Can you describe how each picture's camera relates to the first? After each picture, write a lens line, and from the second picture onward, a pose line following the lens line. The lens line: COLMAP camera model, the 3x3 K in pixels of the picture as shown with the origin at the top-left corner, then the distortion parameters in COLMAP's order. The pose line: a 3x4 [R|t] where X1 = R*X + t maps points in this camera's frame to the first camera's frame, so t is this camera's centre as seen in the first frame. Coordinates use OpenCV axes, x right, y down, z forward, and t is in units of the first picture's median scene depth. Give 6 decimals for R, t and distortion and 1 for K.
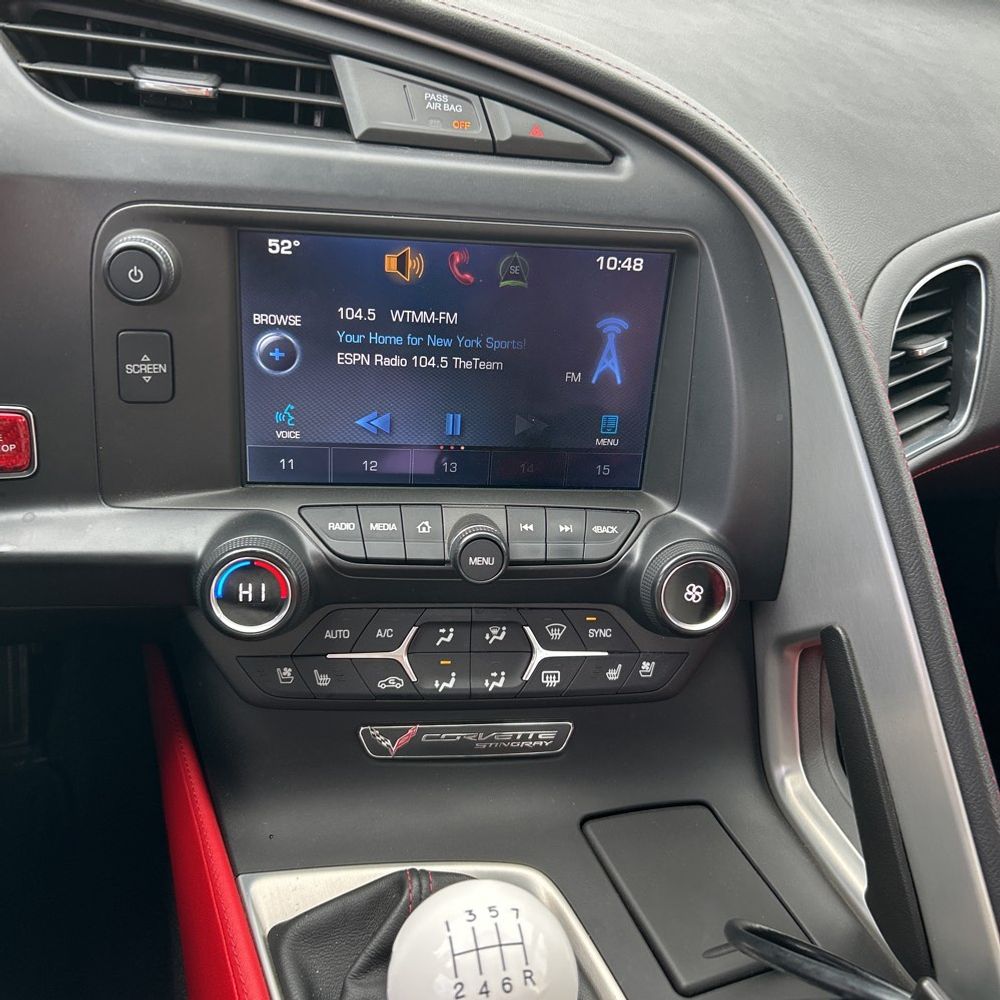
lens RADIAL K [[1009.1, 0, 495.8], [0, 1009.1, 478.6], [0, 0, 1]] dist [0.045219, -0.033331]
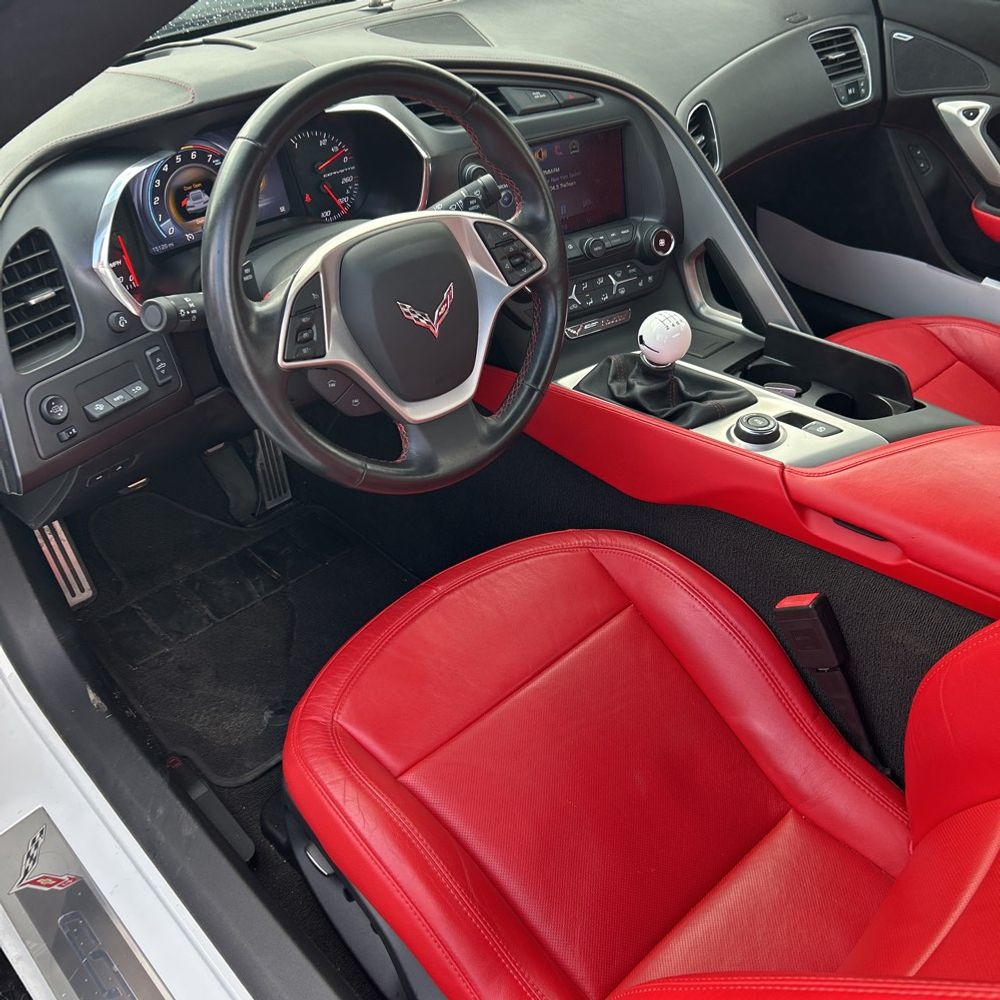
lens RADIAL K [[1020.4, 0, 501.9], [0, 1020.4, 464.1], [0, 0, 1]] dist [0.012295, -0.011650]
pose [[0.912481, -0.326246, 0.246865, -1.108388], [0.304806, 0.944607, 0.121704, 0.210175], [-0.272896, -0.035807, 0.961377, -1.633991]]
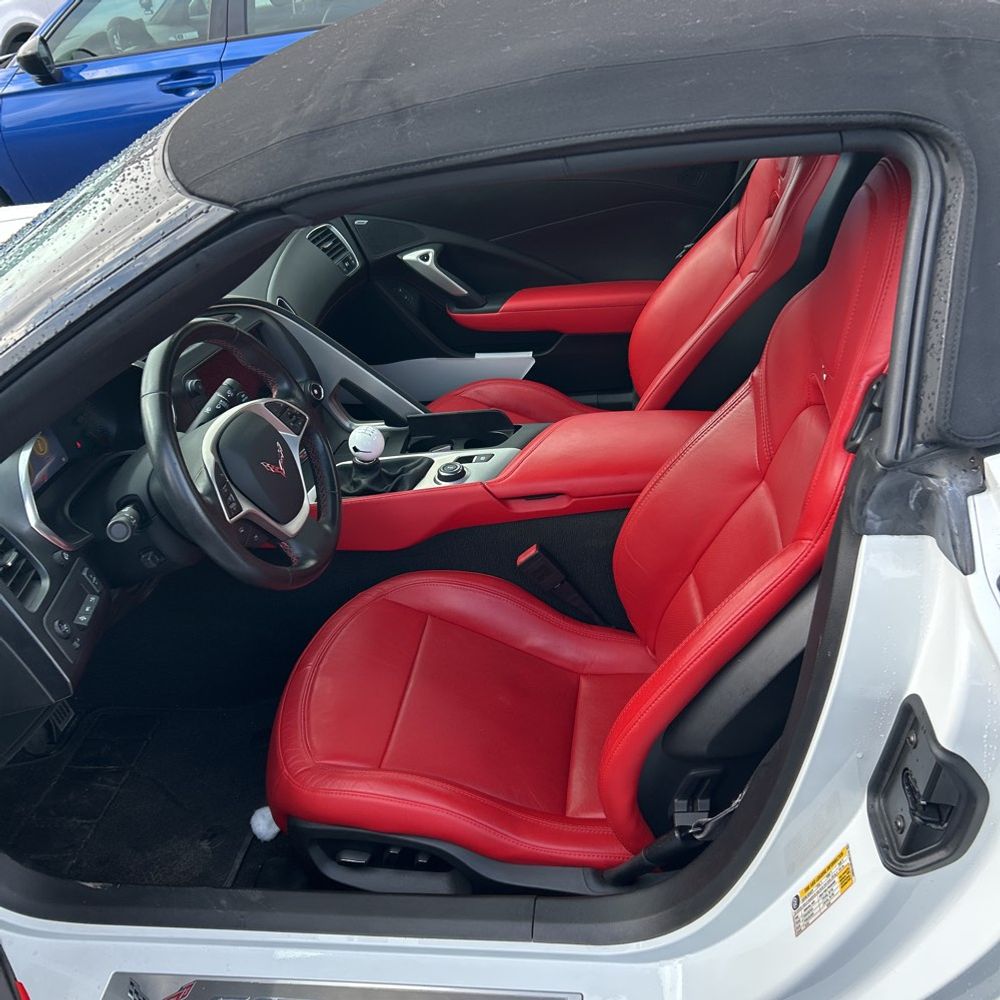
lens RADIAL K [[1020.4, 0, 501.9], [0, 1020.4, 464.1], [0, 0, 1]] dist [0.012295, -0.011650]
pose [[0.446325, -0.556653, 0.700665, -2.452677], [0.589153, 0.772132, 0.238139, -0.193773], [-0.673567, 0.306512, 0.672576, -2.126465]]
